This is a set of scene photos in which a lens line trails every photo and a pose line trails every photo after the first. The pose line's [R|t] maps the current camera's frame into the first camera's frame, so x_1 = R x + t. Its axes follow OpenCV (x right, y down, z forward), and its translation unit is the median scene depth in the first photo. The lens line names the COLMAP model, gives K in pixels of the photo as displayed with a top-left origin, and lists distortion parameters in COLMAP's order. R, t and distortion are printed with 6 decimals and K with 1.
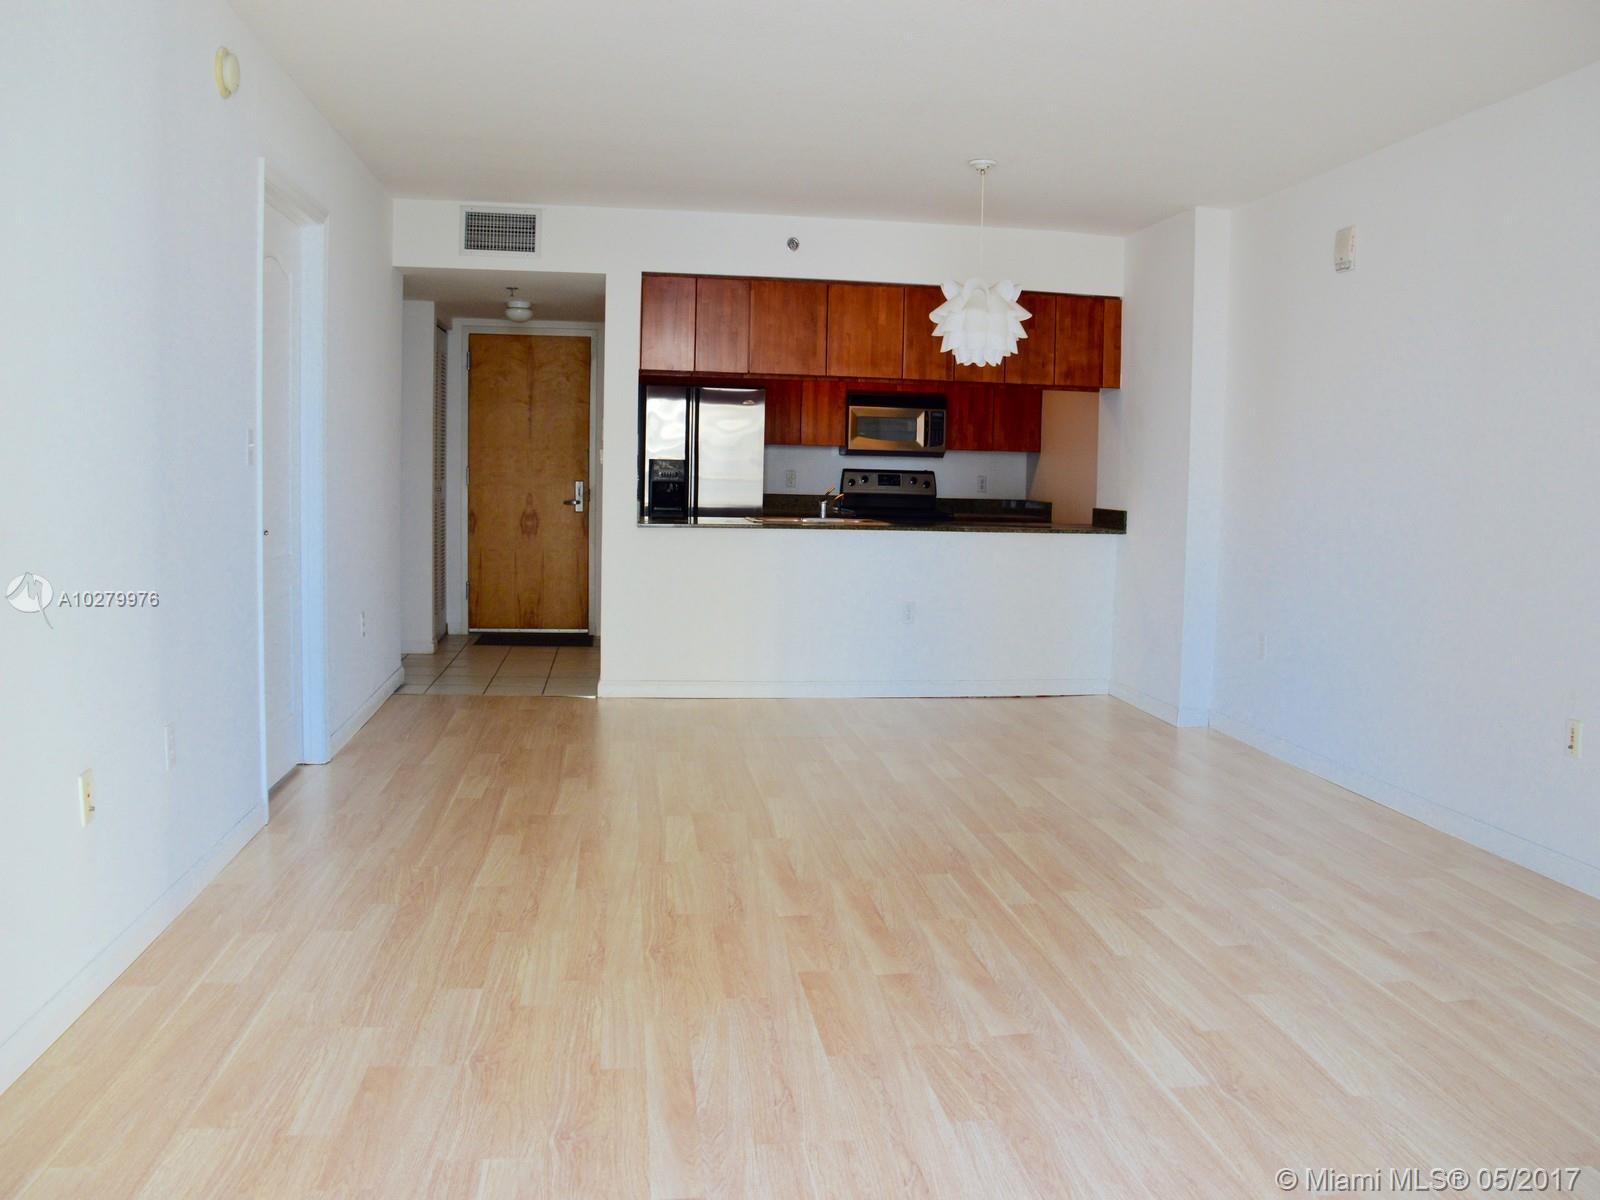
lens RADIAL K [[1274.4, 0, 800.0], [0, 1274.4, 600.0], [0, 0, 1]] dist [-0.004711, -0.000979]
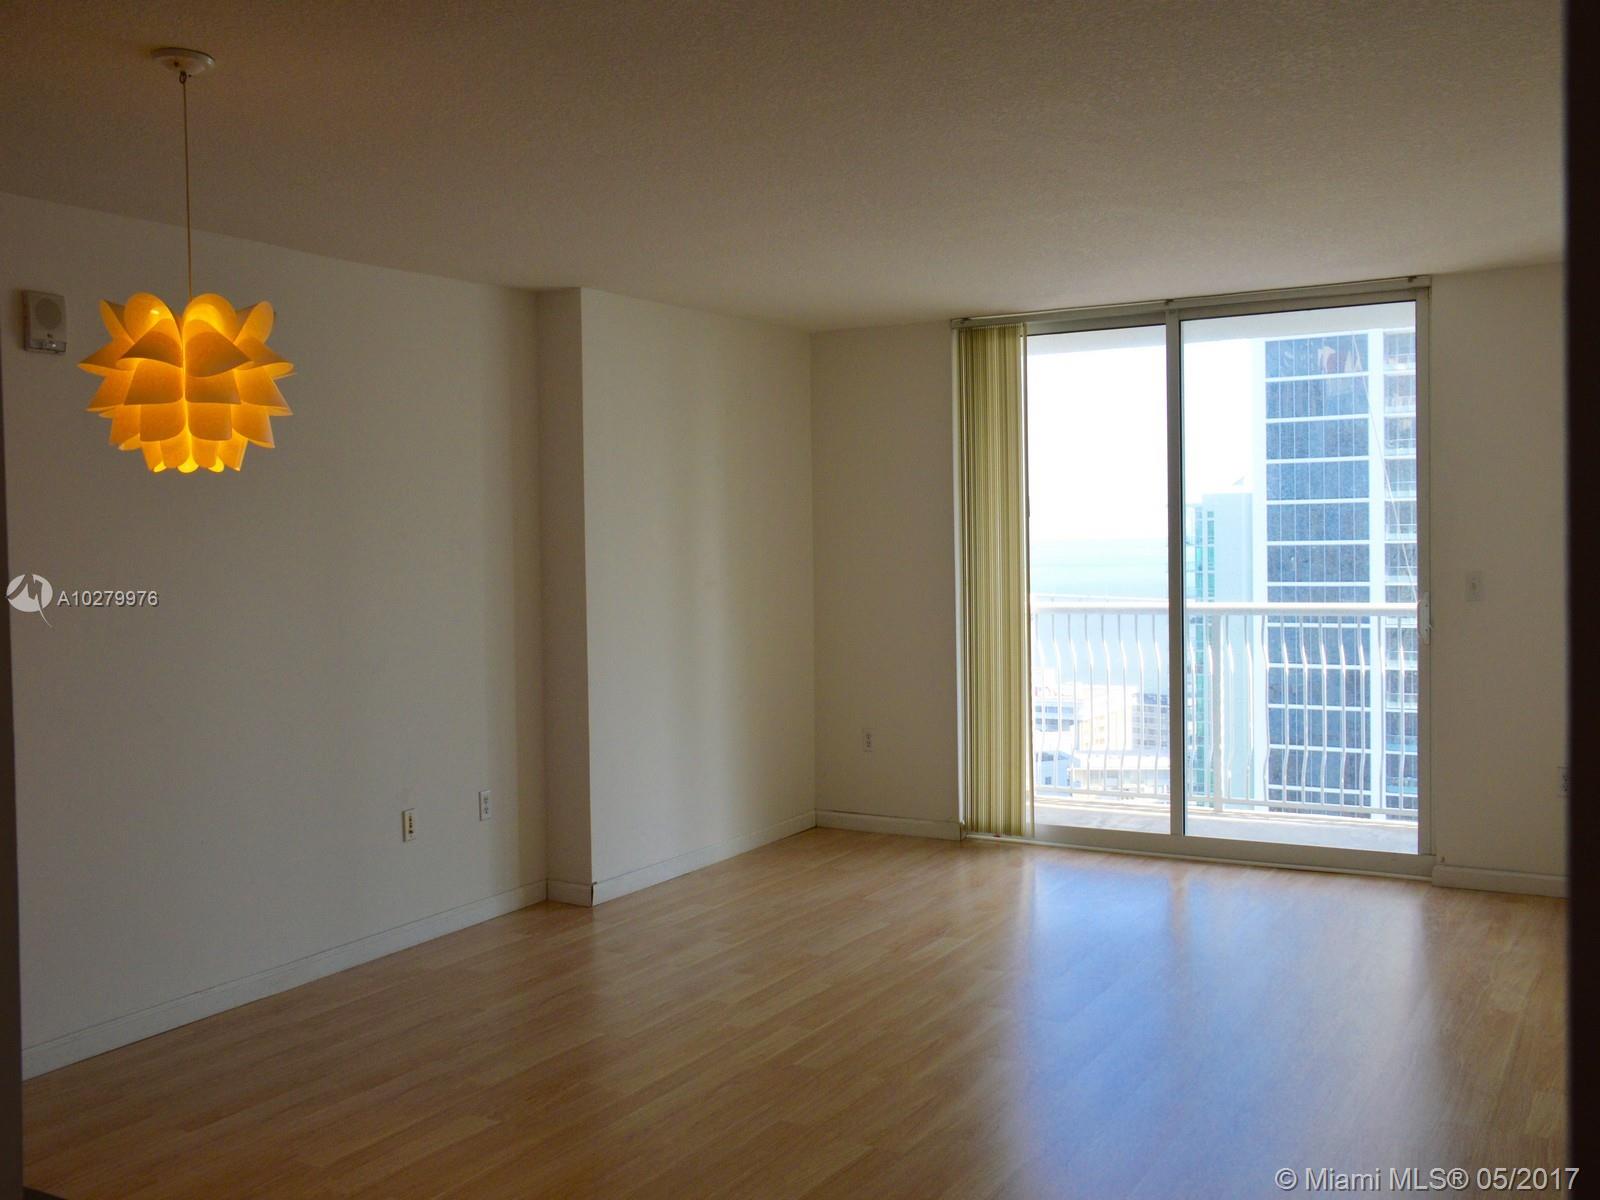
lens RADIAL K [[1540.4, 0, 800.0], [0, 1540.4, 600.0], [0, 0, 1]] dist [-0.005471, -0.002007]
pose [[-0.783870, -0.042085, 0.619497, -0.450971], [0.060876, 0.987685, 0.144125, -0.225680], [-0.617934, 0.150687, -0.771655, 1.413081]]
